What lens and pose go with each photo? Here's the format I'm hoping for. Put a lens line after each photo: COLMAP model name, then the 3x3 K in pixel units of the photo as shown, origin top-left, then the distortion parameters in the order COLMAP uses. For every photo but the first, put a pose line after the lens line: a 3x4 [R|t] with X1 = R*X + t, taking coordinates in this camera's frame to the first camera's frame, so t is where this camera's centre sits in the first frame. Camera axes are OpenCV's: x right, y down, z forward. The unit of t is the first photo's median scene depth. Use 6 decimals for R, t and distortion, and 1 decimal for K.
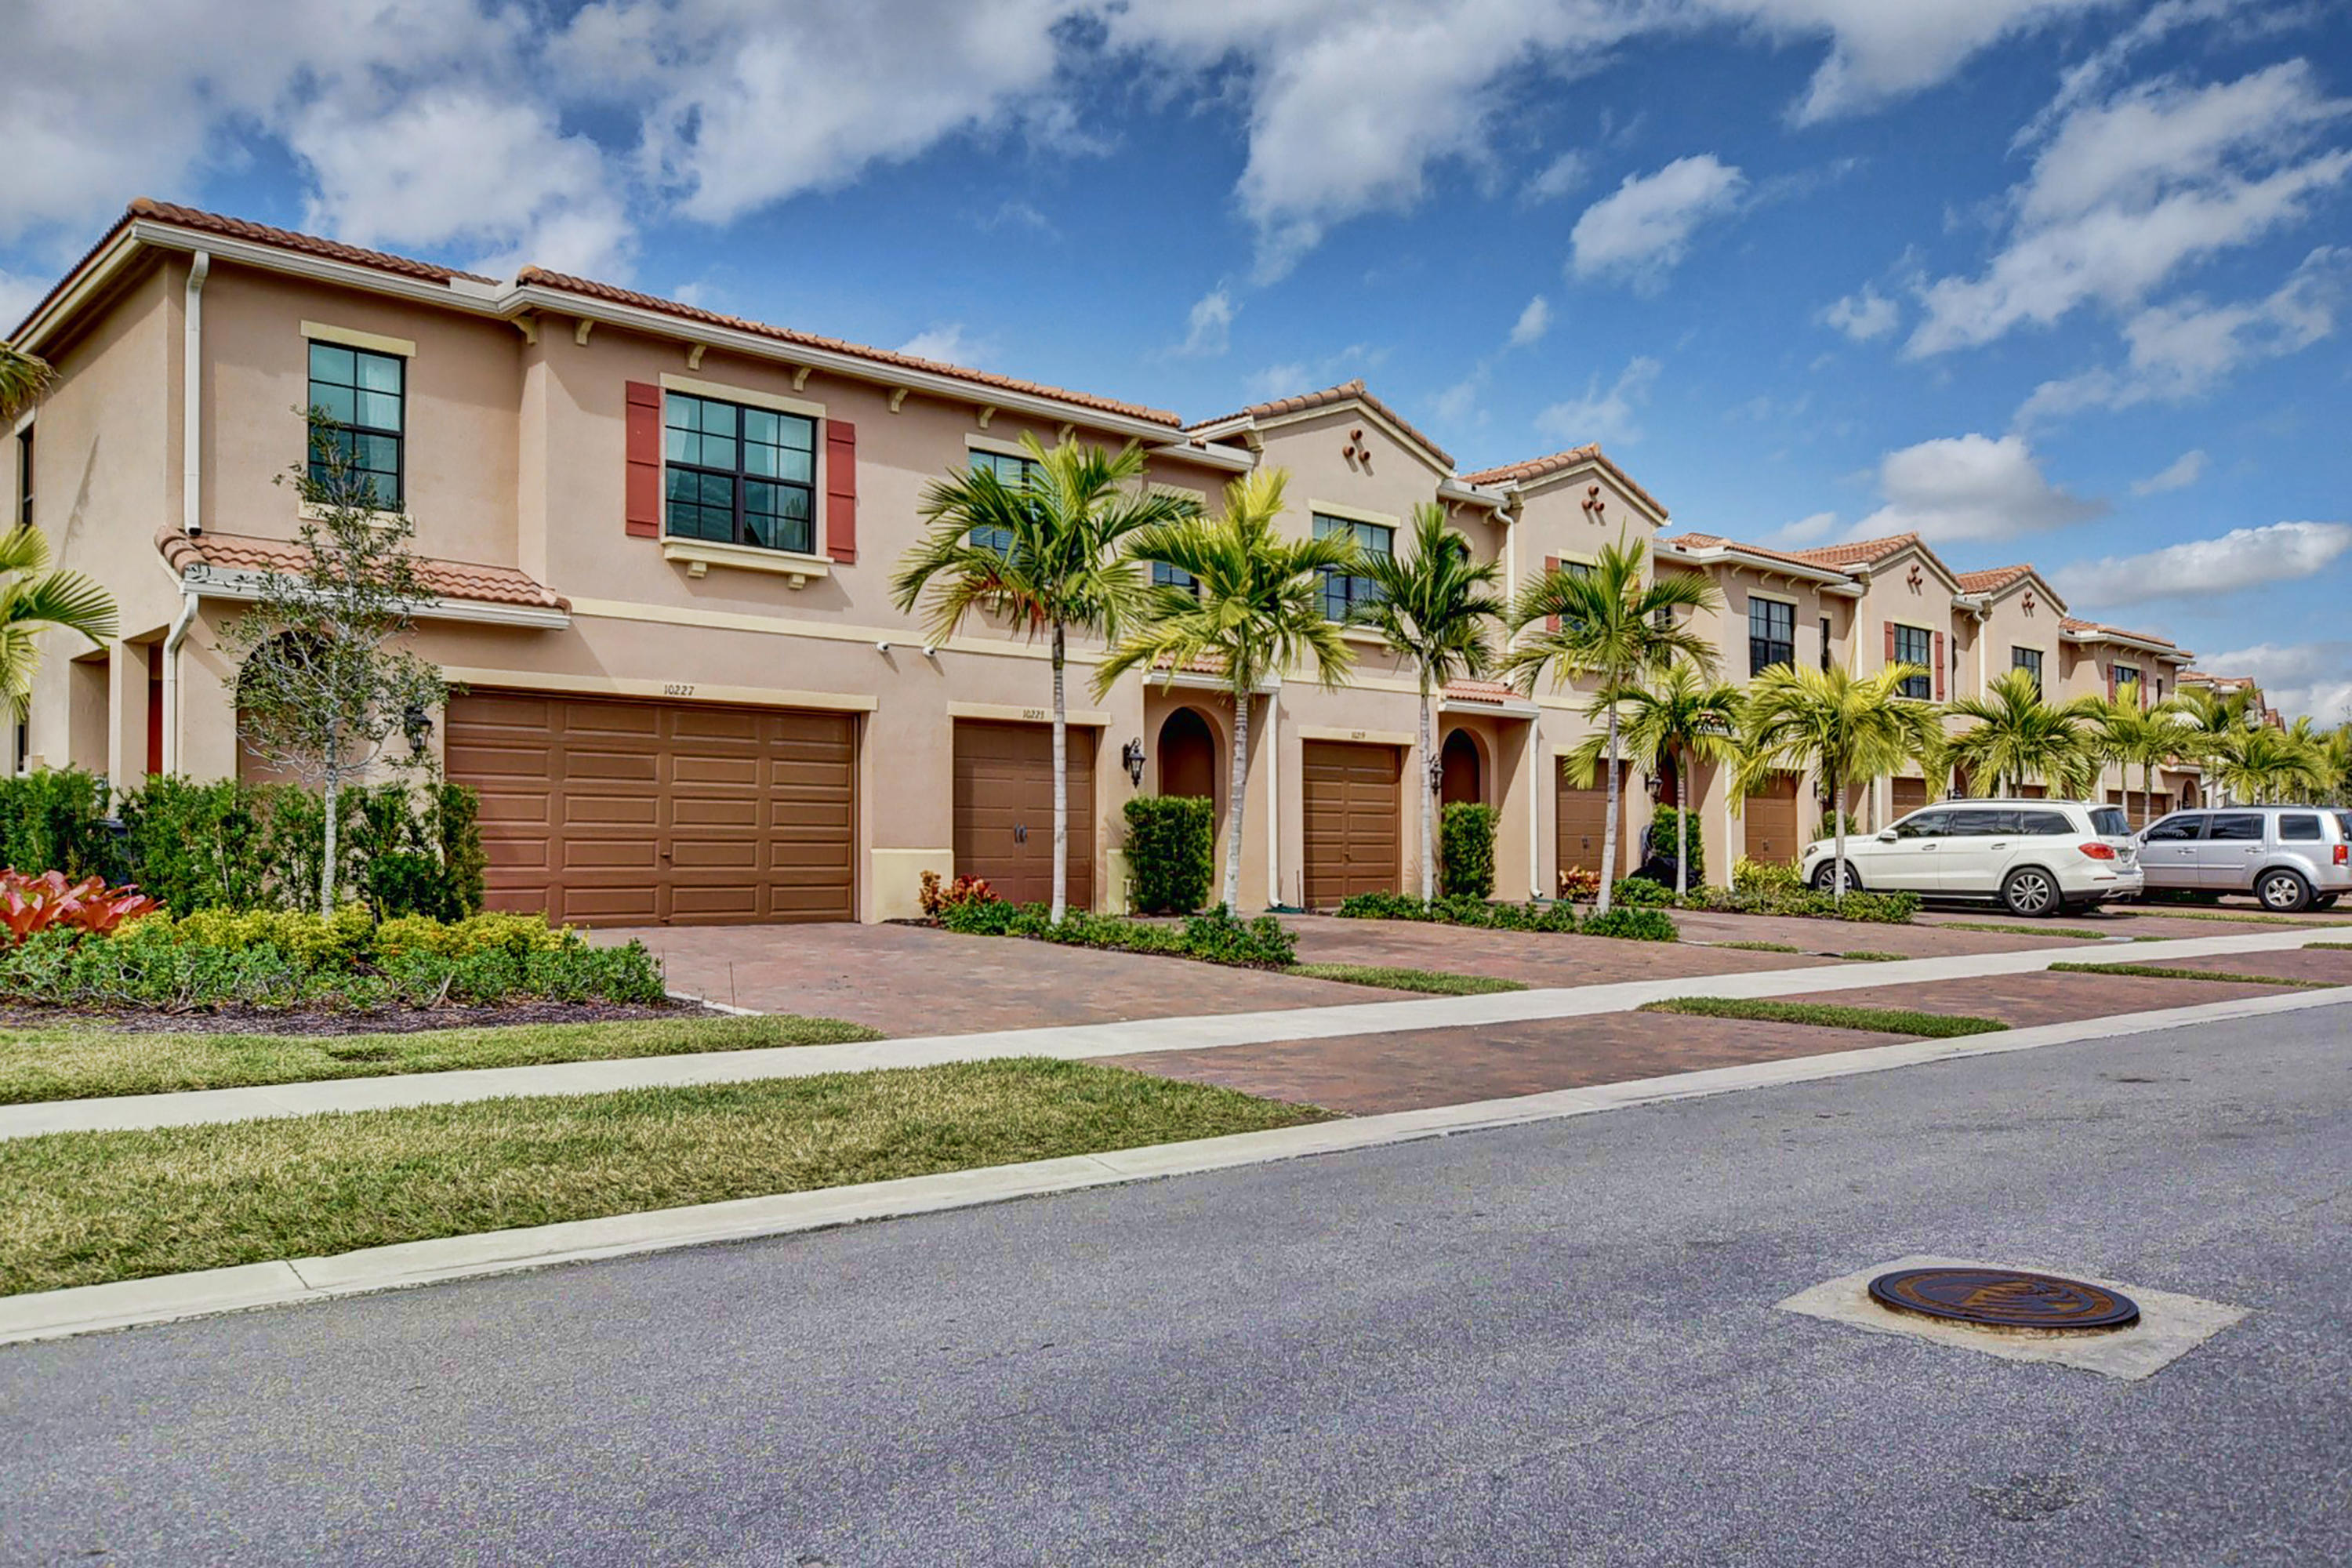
lens RADIAL K [[1827.3, 0, 1176.0], [0, 1827.3, 784.0], [0, 0, 1]] dist [-0.007619, 0.055527]
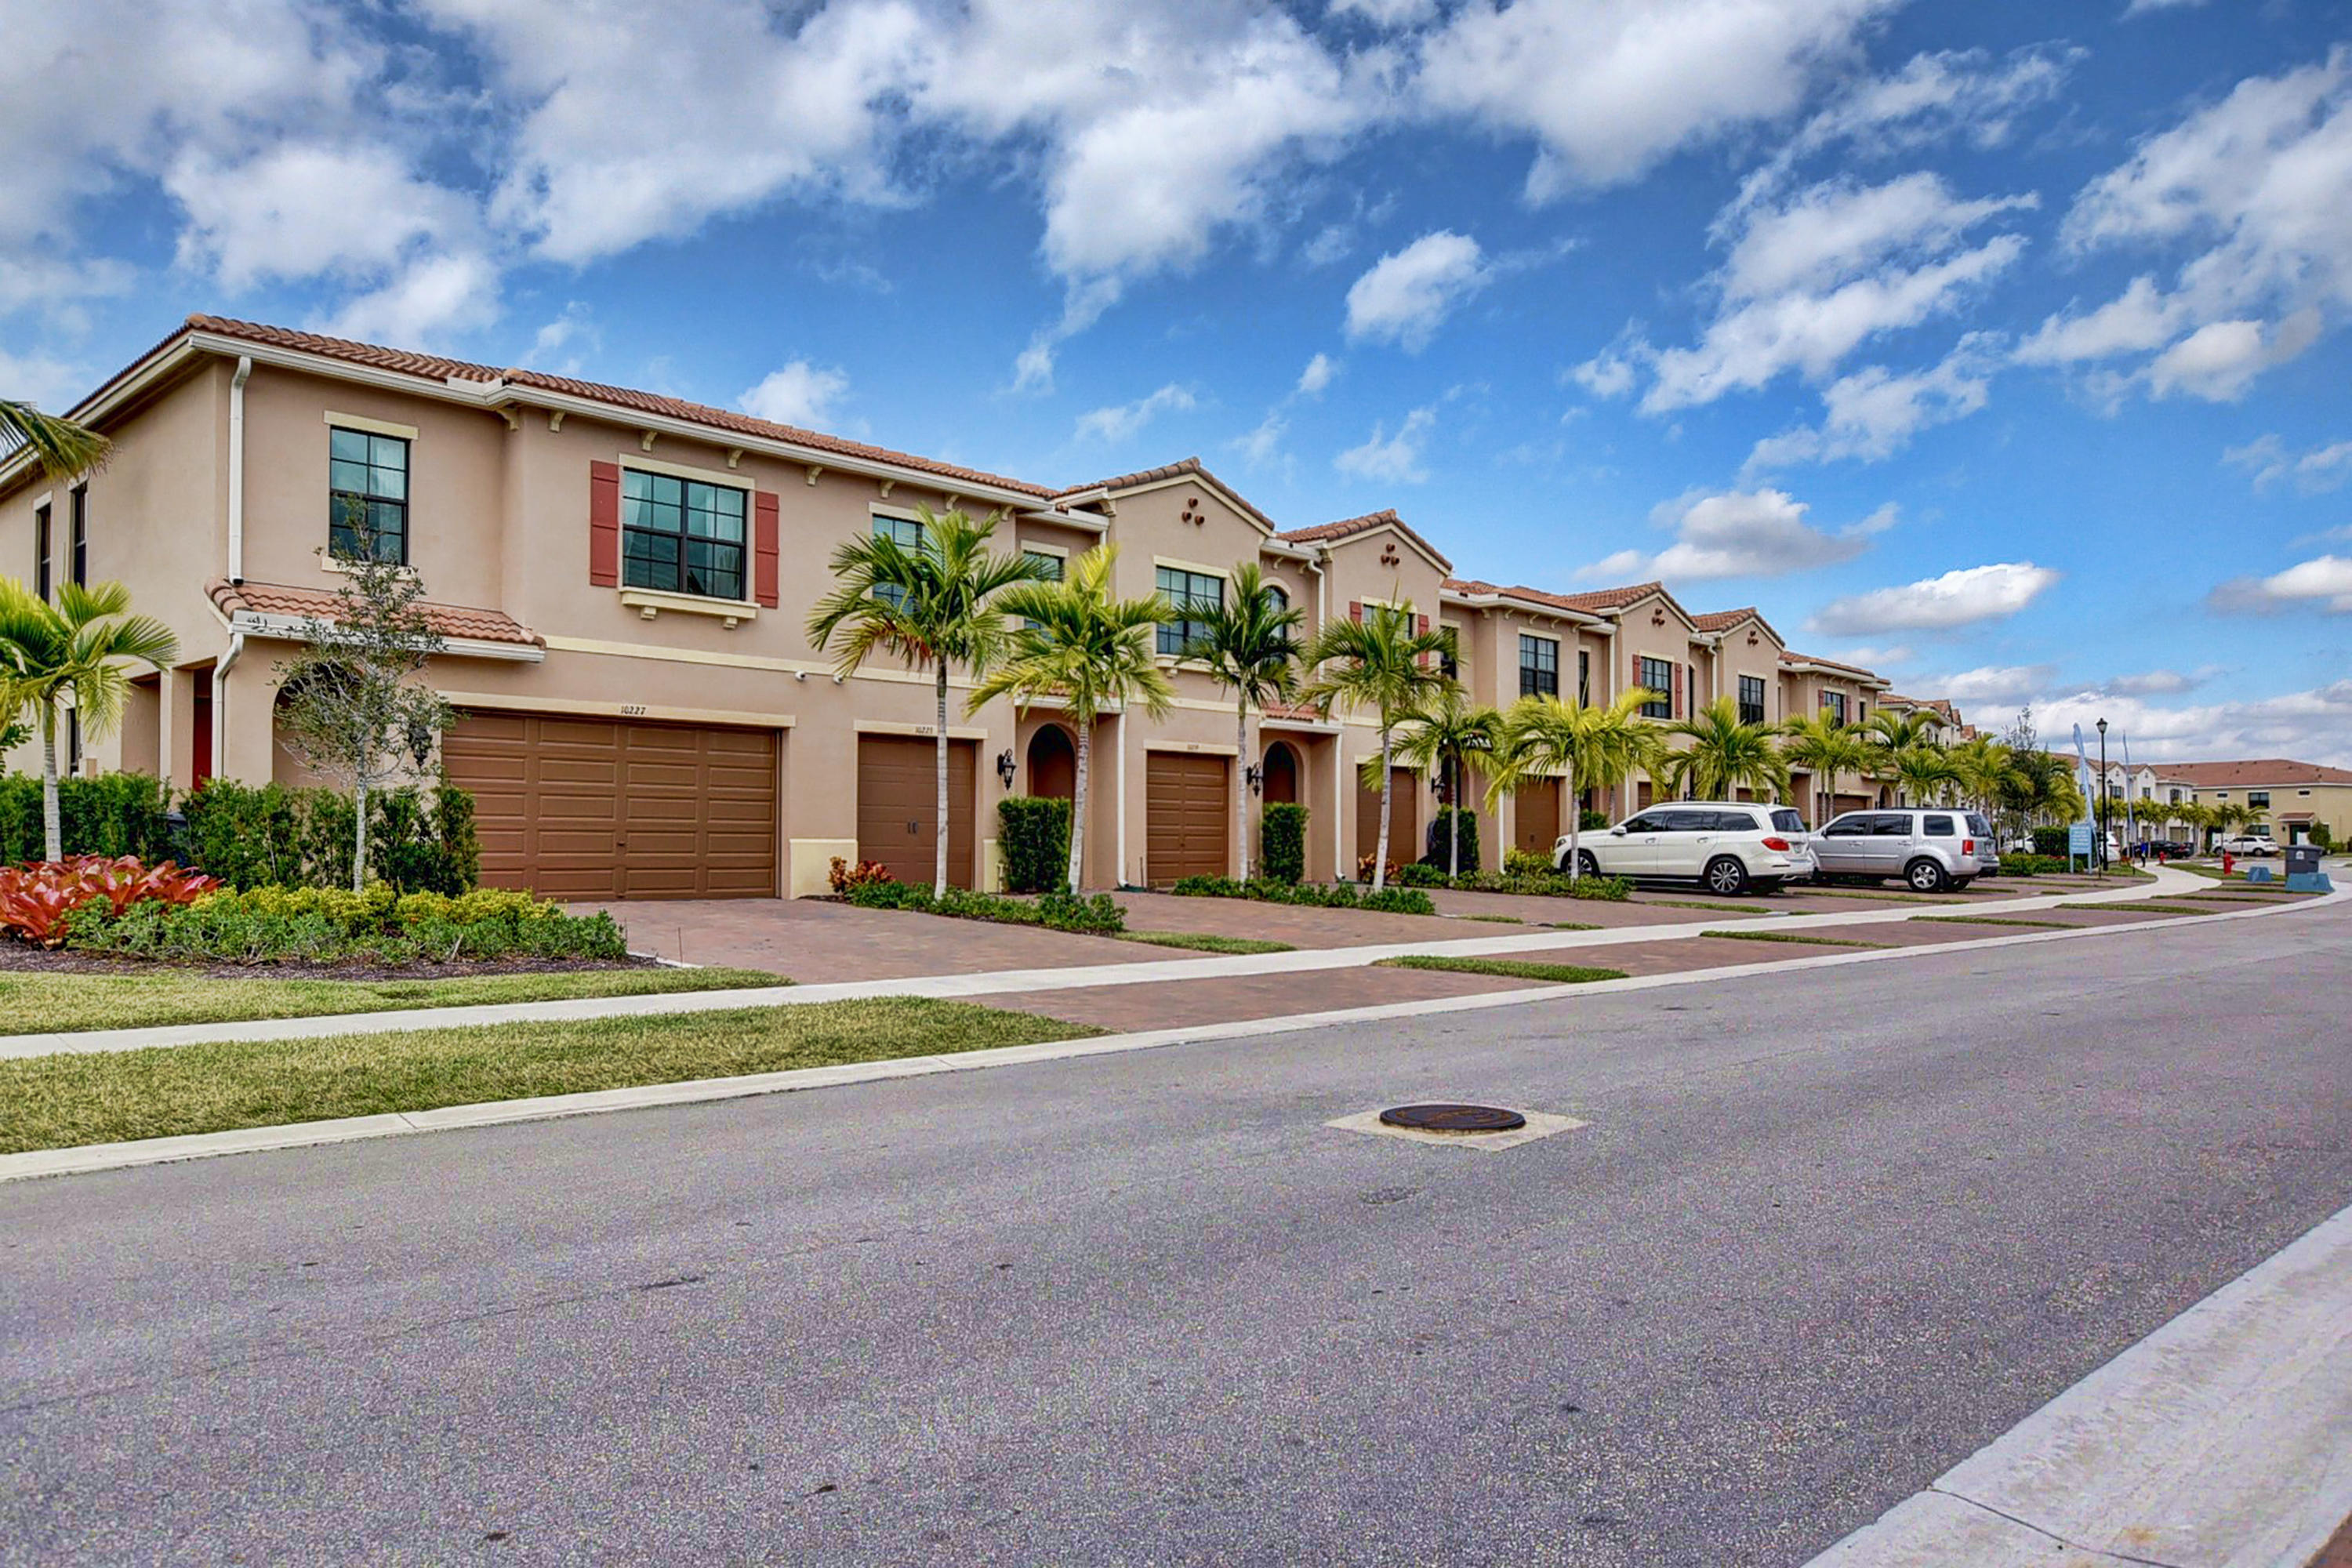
lens RADIAL K [[1631.5, 0, 1173.8], [0, 1631.5, 789.0], [0, 0, 1]] dist [-0.003147, 0.029728]
pose [[0.998010, 0.006460, 0.062727, 0.028880], [-0.006929, 0.999950, 0.007265, -0.010212], [-0.062677, -0.007685, 0.998004, -0.149476]]
